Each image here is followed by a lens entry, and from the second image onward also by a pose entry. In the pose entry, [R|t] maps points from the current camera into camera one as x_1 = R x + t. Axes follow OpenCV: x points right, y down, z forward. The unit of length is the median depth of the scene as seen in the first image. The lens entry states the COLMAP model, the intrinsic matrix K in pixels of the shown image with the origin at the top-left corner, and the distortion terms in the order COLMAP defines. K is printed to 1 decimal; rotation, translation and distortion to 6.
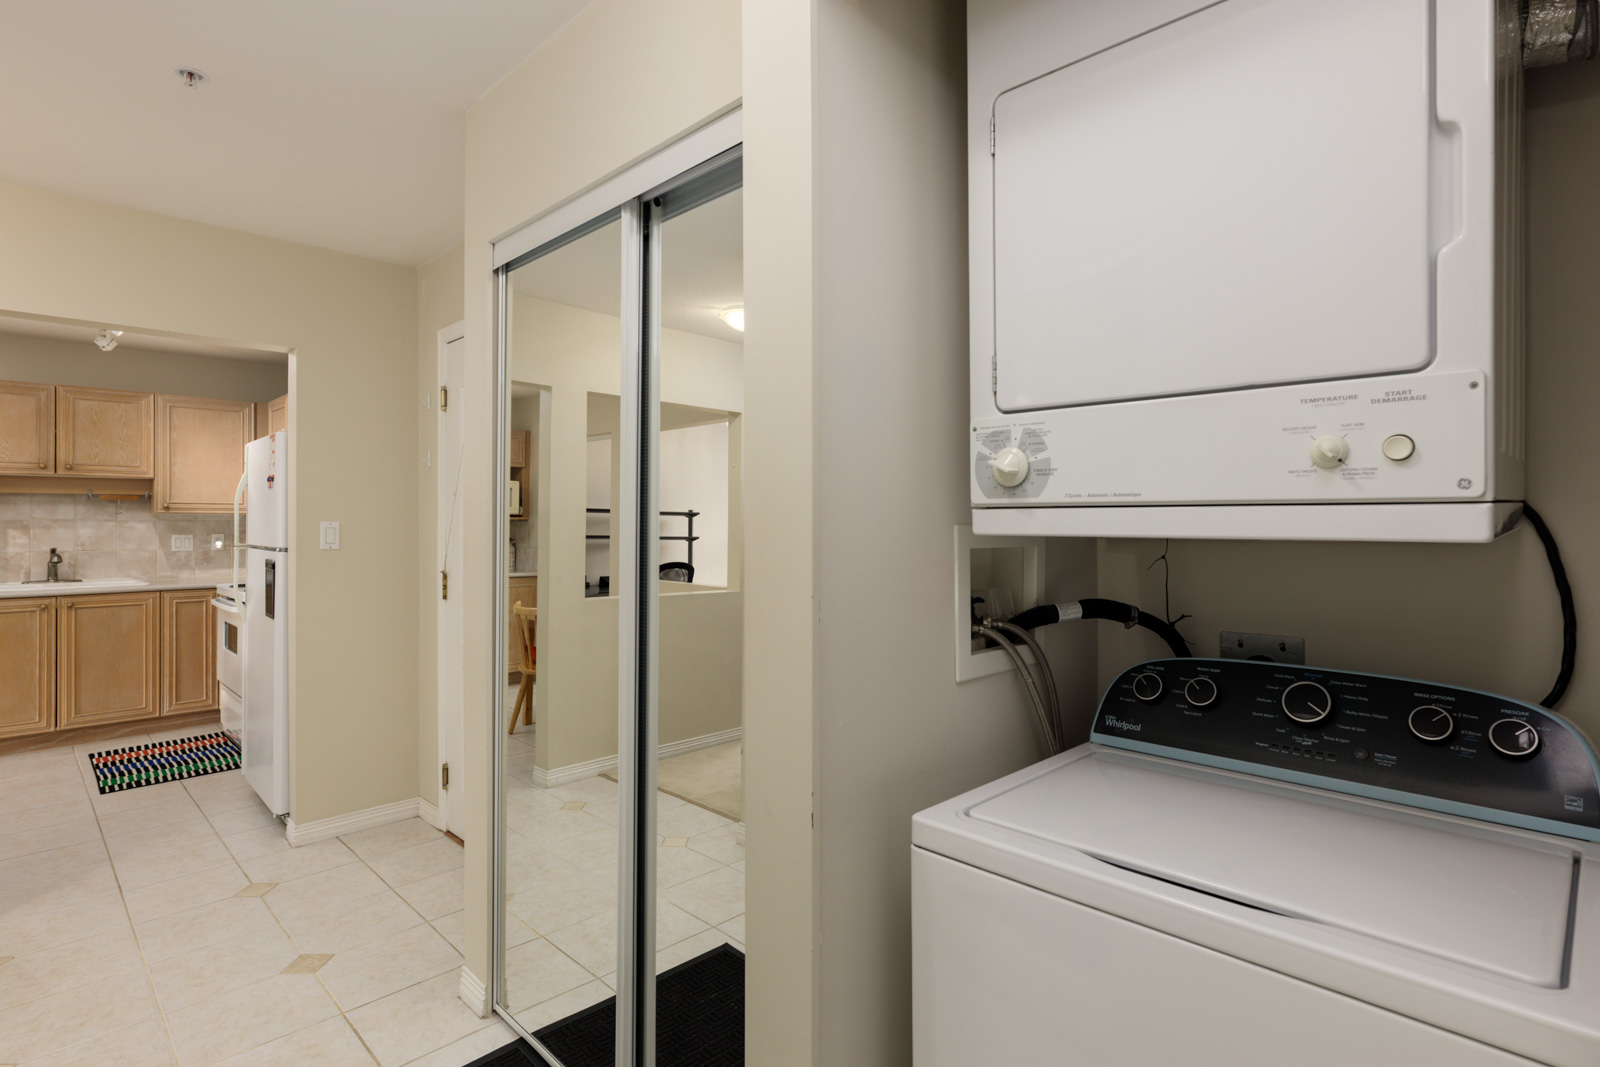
lens RADIAL K [[778.8, 0, 797.9], [0, 778.8, 524.9], [0, 0, 1]] dist [-0.000284, -0.000230]
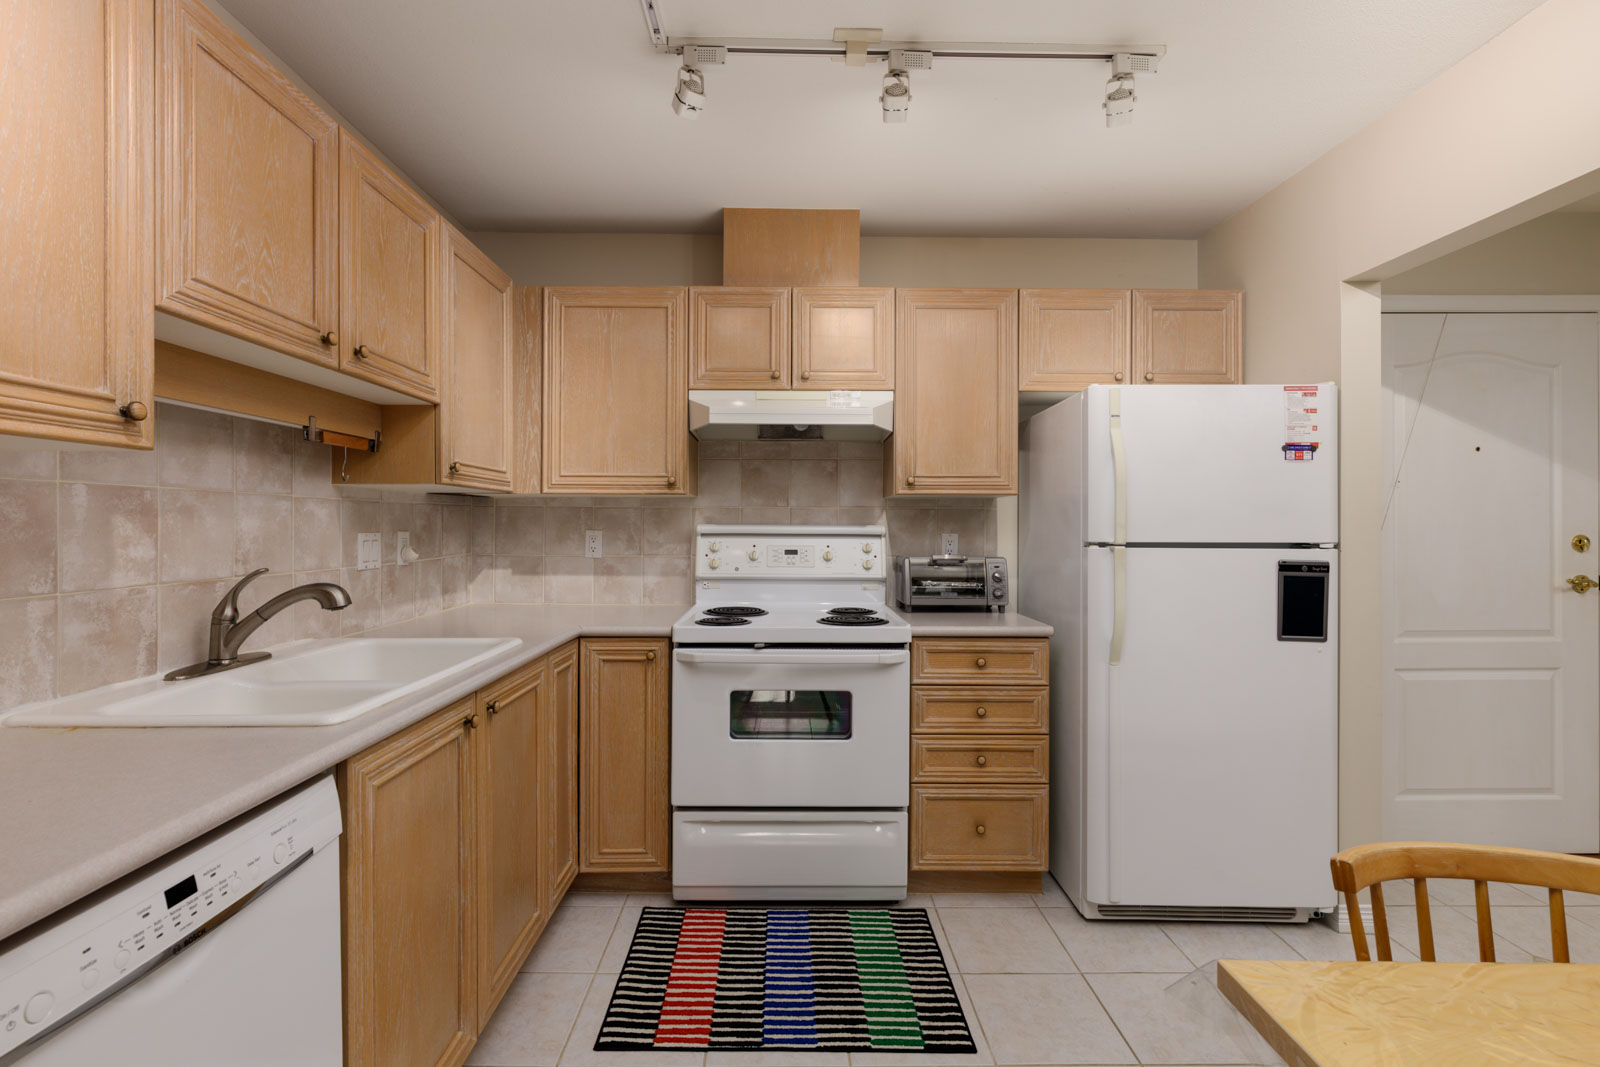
lens RADIAL K [[716.5, 0, 793.5], [0, 716.5, 528.2], [0, 0, 1]] dist [0.000537, -0.000158]
pose [[0.706914, -0.000064, 0.707299, -1.008540], [-0.002211, 0.999995, 0.002300, 0.009344], [-0.707296, -0.003189, 0.706911, 0.586990]]
